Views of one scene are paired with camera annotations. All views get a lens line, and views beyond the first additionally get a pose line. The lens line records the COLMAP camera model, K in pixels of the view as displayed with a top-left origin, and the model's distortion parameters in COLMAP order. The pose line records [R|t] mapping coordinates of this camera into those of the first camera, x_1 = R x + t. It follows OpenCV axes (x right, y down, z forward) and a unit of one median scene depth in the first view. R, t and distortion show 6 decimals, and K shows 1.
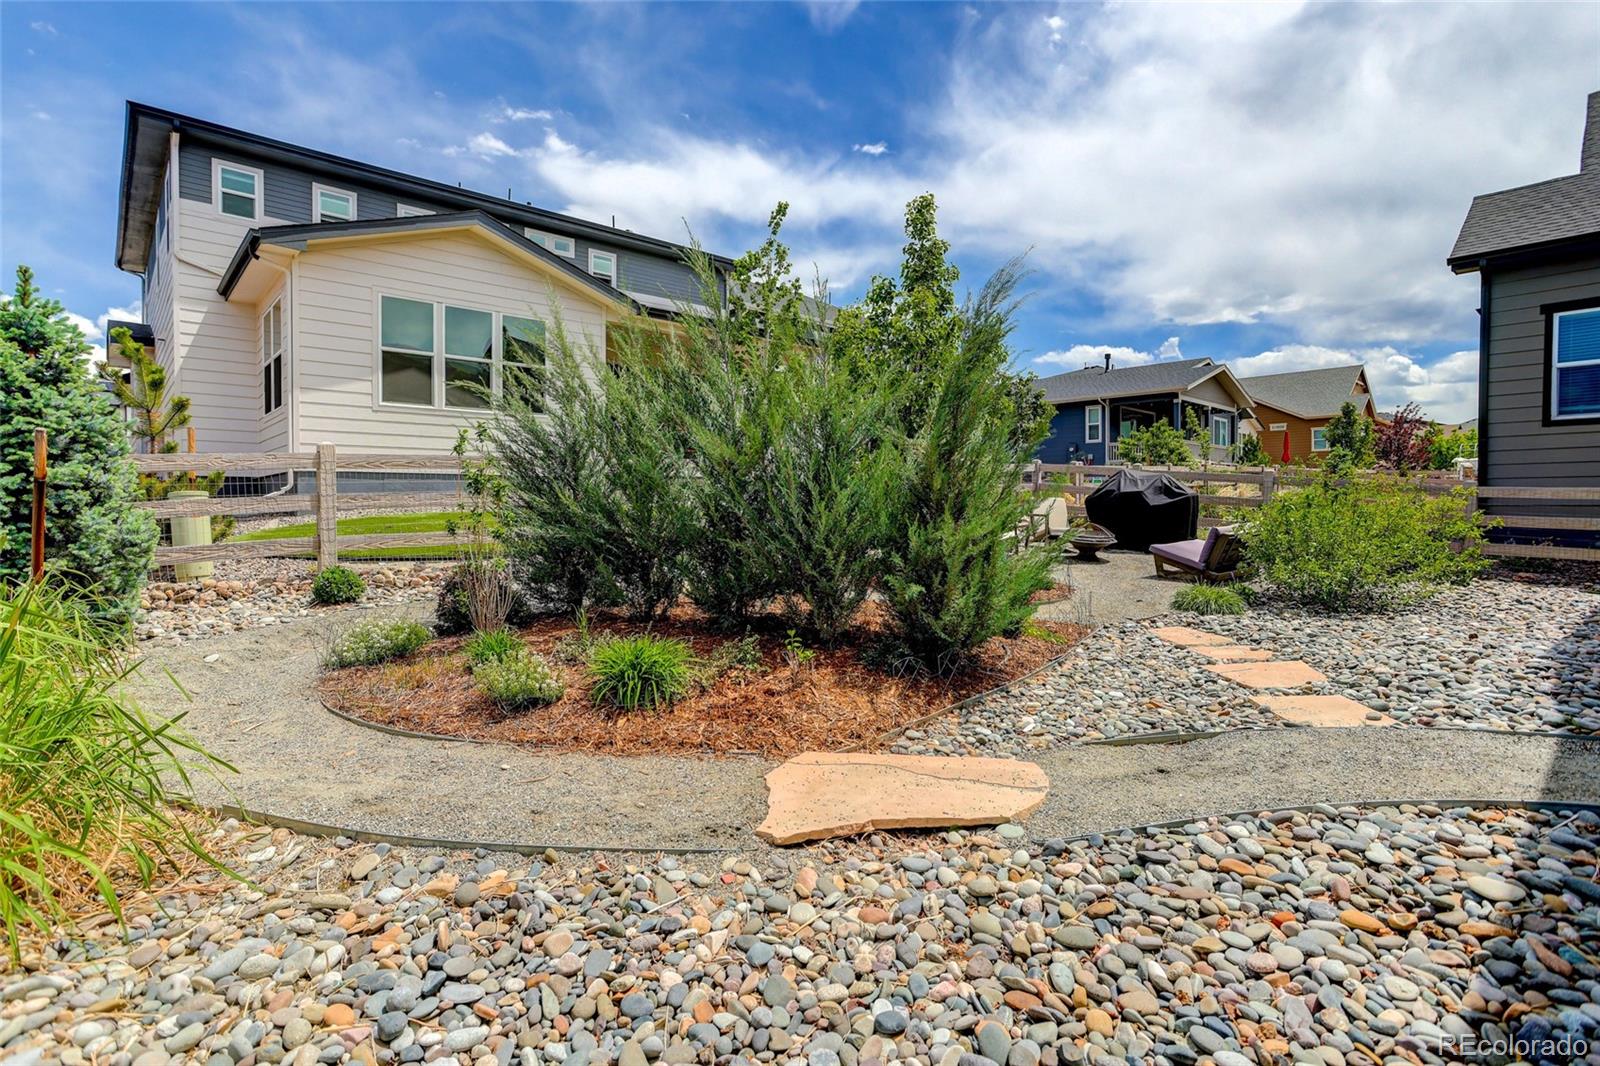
lens RADIAL K [[777.0, 0, 793.8], [0, 777.0, 510.6], [0, 0, 1]] dist [-0.001827, -0.000077]
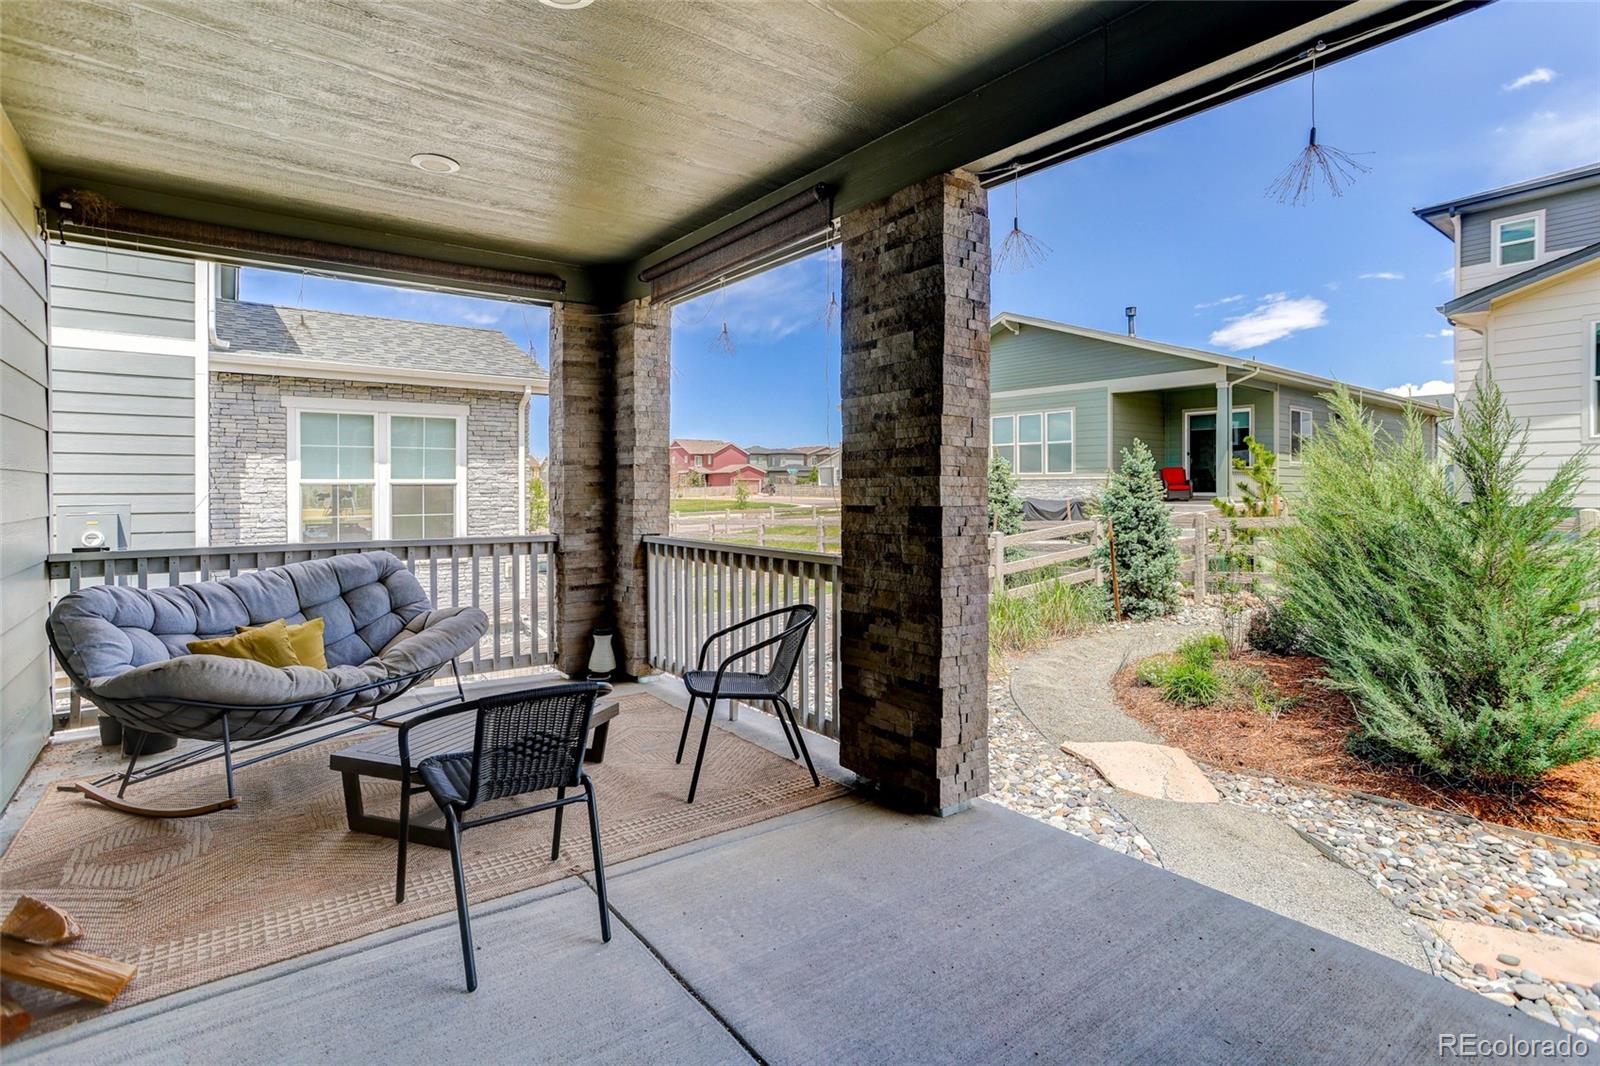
lens RADIAL K [[777.0, 0, 793.8], [0, 777.0, 510.6], [0, 0, 1]] dist [-0.001827, -0.000077]
pose [[-0.089344, 0.030426, -0.995536, 0.788470], [-0.006479, 0.999494, 0.031129, -0.106494], [0.995980, 0.009232, -0.089102, 0.161448]]
